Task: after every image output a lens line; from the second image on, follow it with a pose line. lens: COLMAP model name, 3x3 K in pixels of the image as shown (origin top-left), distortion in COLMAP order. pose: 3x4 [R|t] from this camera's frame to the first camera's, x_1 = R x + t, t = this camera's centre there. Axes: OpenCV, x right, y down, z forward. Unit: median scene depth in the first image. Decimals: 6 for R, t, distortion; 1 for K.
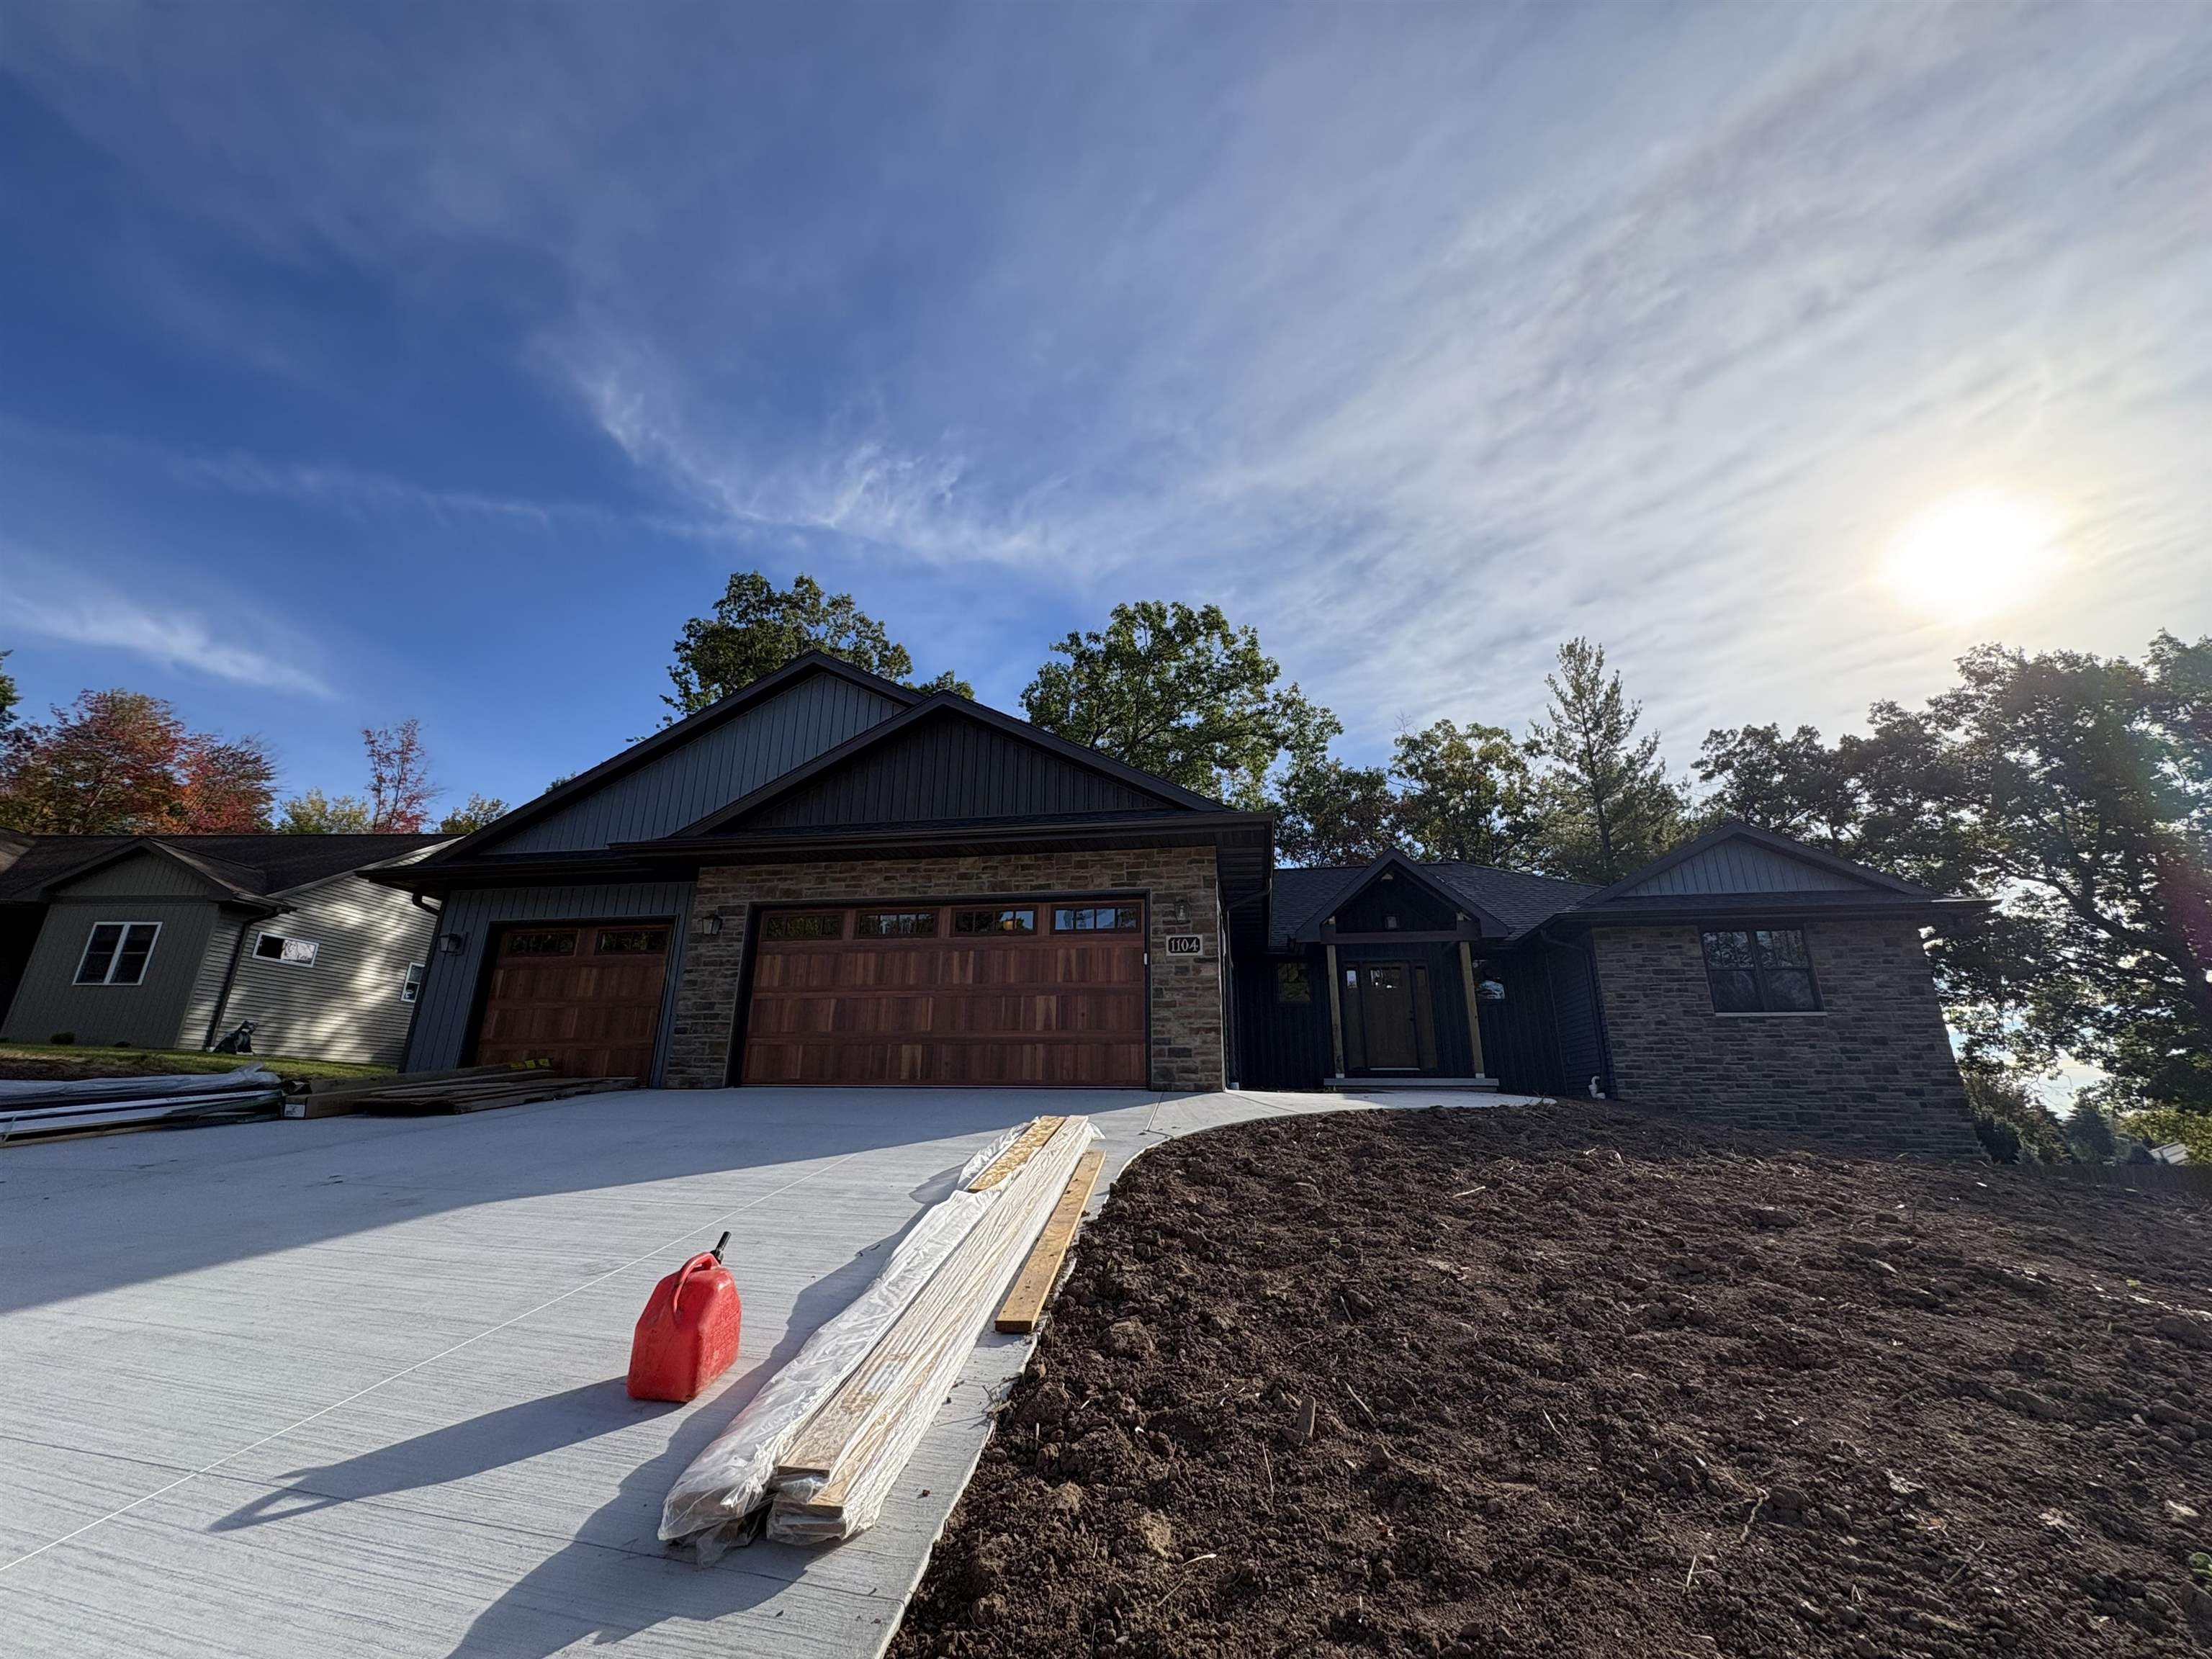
lens RADIAL K [[878.7, 0, 1111.1], [0, 878.7, 835.6], [0, 0, 1]] dist [0.002804, 0.000557]
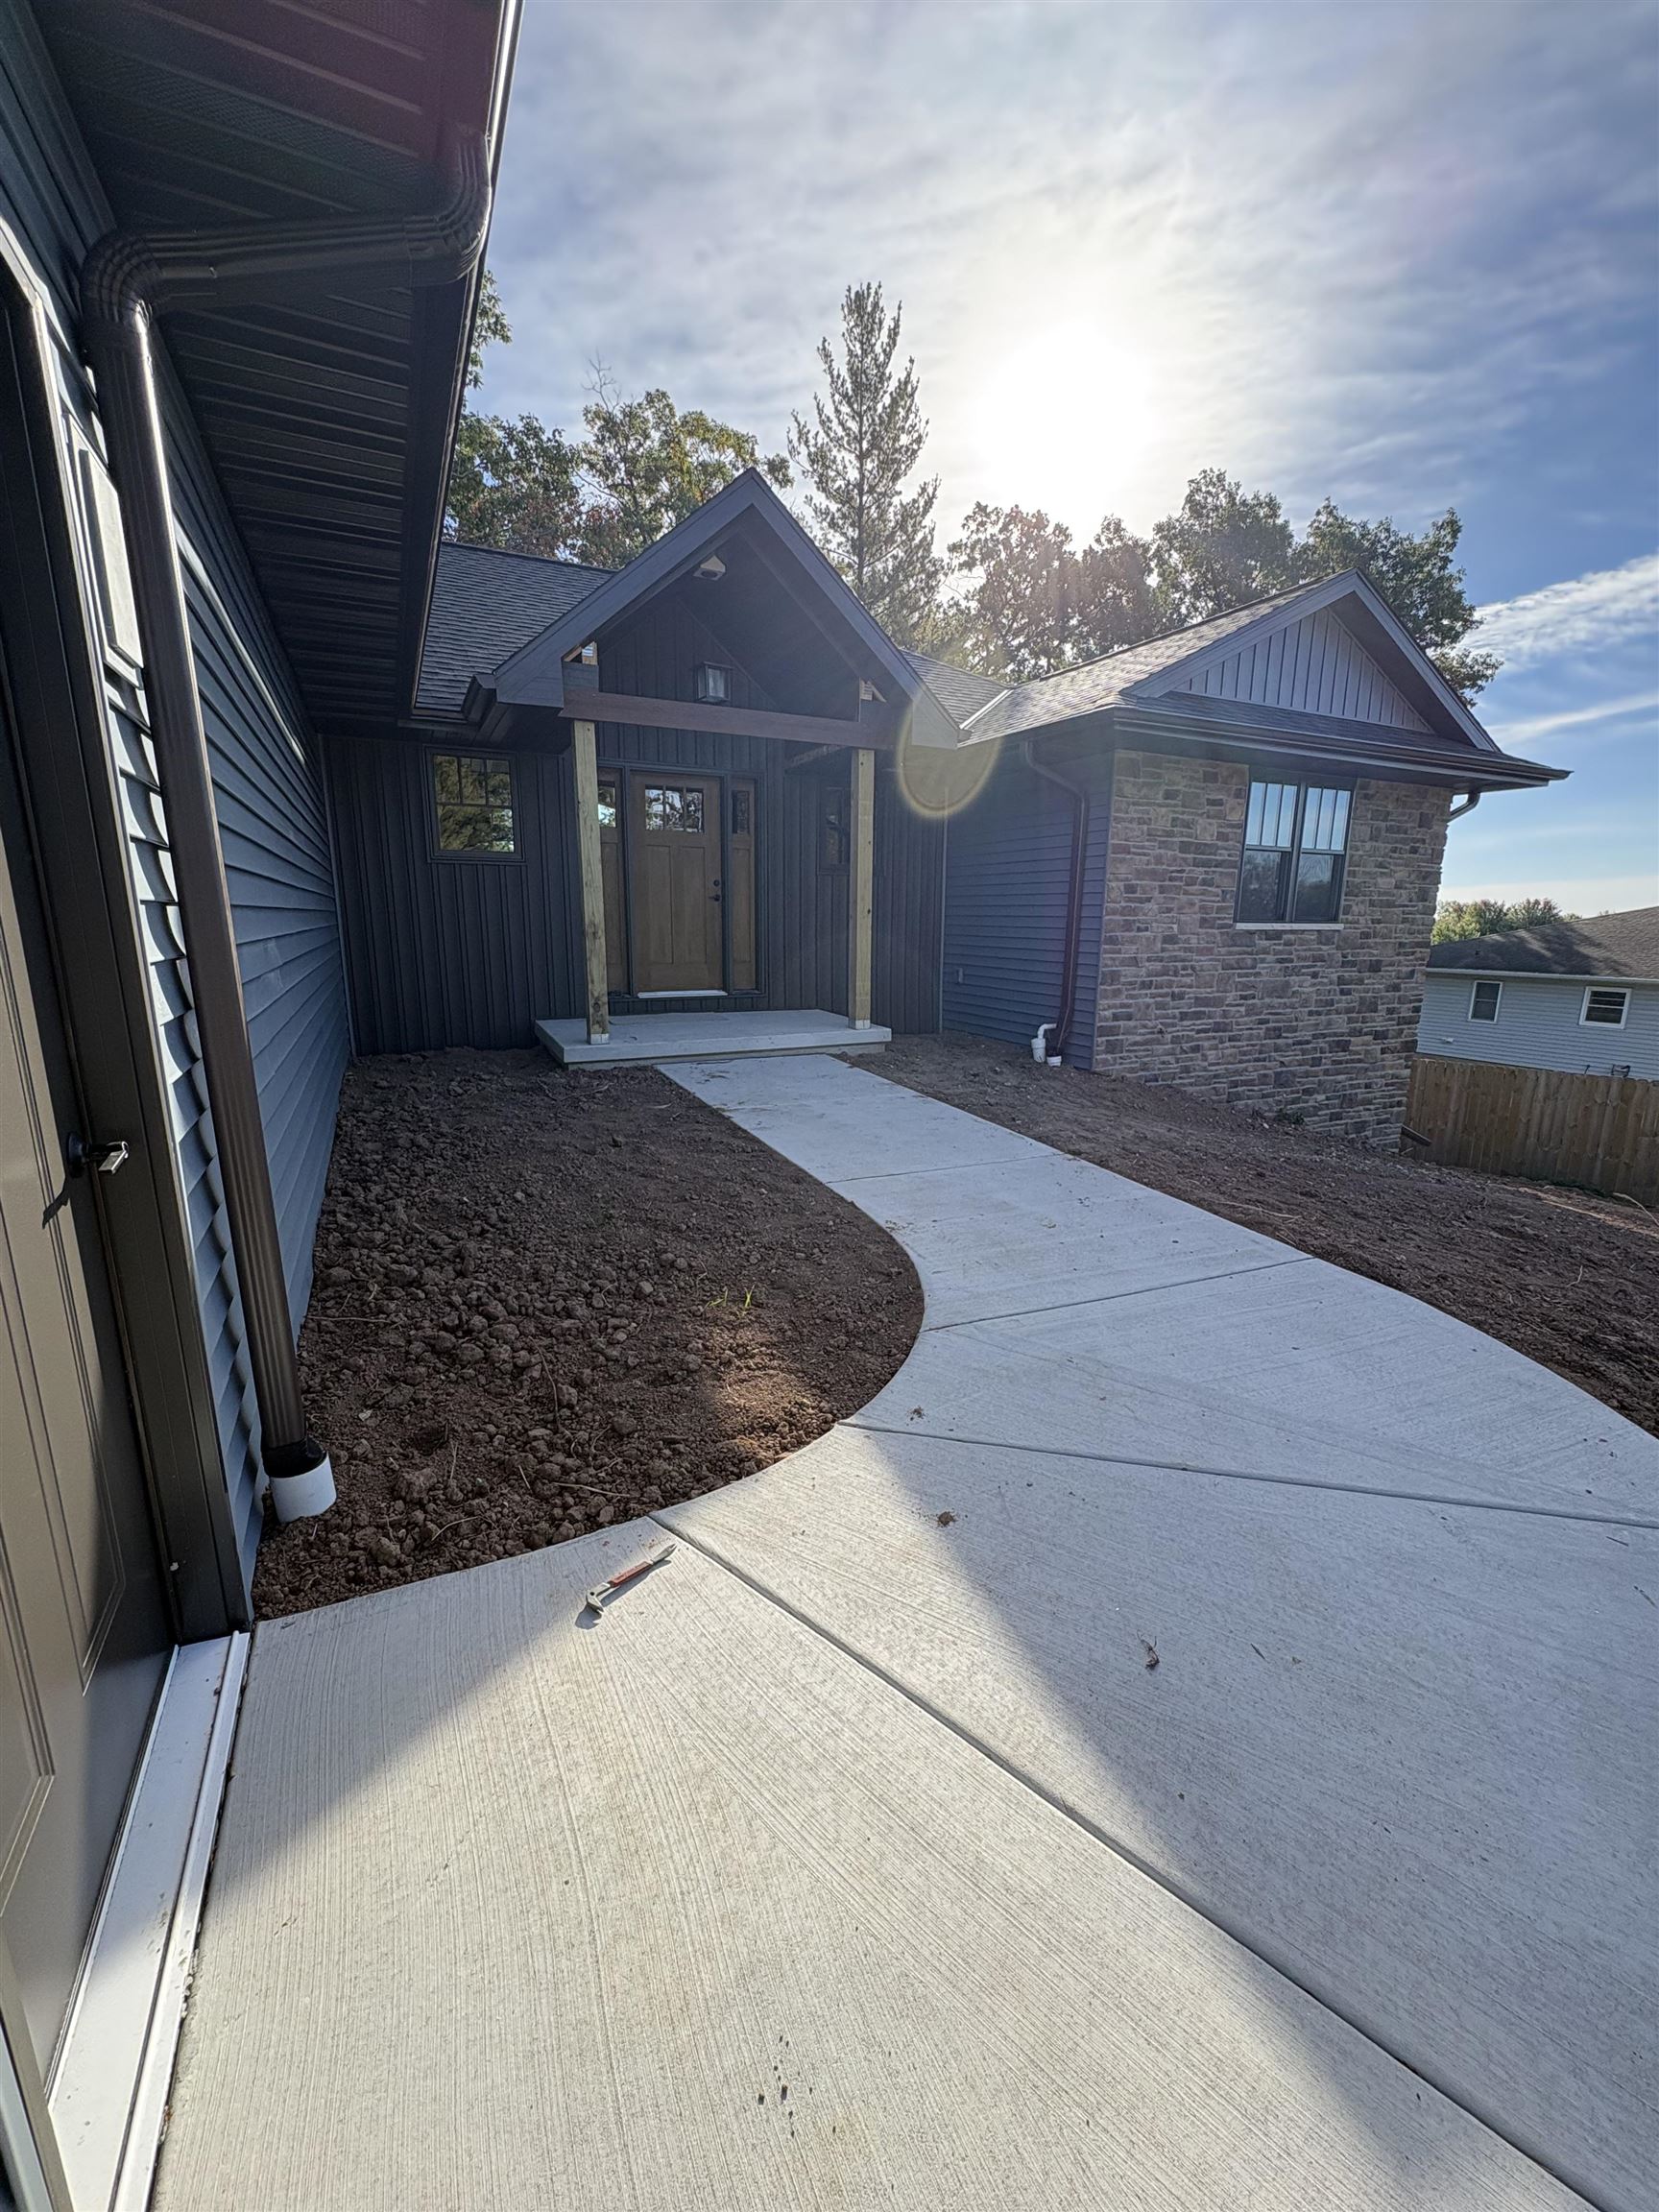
lens RADIAL K [[878.7, 0, 831.7], [0, 878.7, 1123.5], [0, 0, 1]] dist [0.002804, 0.000557]
pose [[0.814382, -0.130612, 0.565439, 0.042386], [-0.176164, 0.872727, 0.455317, 0.038406], [-0.552944, -0.470412, 0.687725, 0.269104]]
